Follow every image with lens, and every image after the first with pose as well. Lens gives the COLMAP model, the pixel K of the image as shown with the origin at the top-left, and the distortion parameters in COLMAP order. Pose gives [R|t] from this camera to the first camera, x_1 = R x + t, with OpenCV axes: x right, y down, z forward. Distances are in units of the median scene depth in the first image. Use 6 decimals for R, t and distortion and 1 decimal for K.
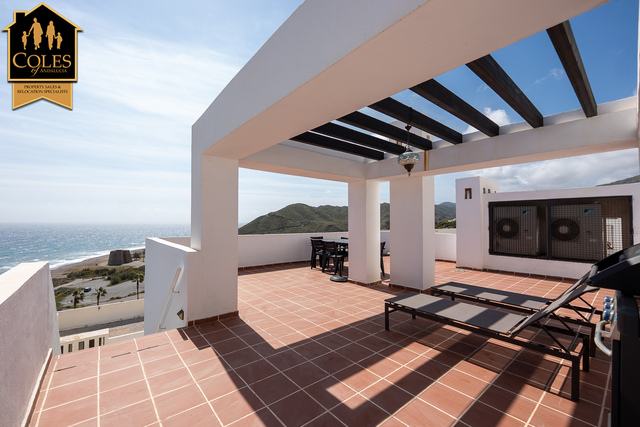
lens RADIAL K [[268.0, 0, 320.0], [0, 268.0, 213.5], [0, 0, 1]] dist [-0.006483, 0.000324]
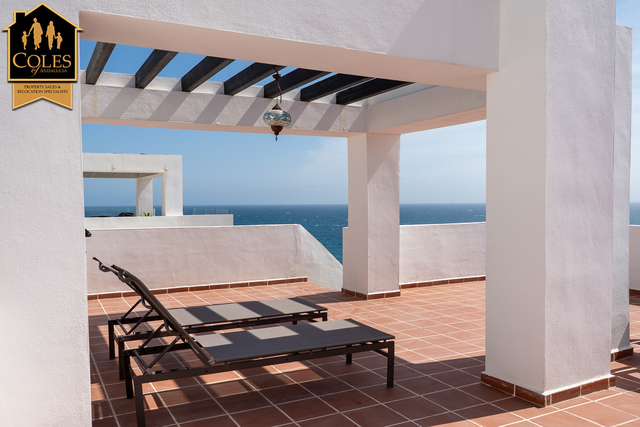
lens RADIAL K [[546.0, 0, 320.0], [0, 546.0, 213.5], [0, 0, 1]] dist [-0.003647, -0.001732]
pose [[-0.209344, 0.019151, -0.977655, 1.197939], [0.034726, 0.999323, 0.012139, 0.037101], [0.977225, -0.031409, -0.209867, 0.937570]]
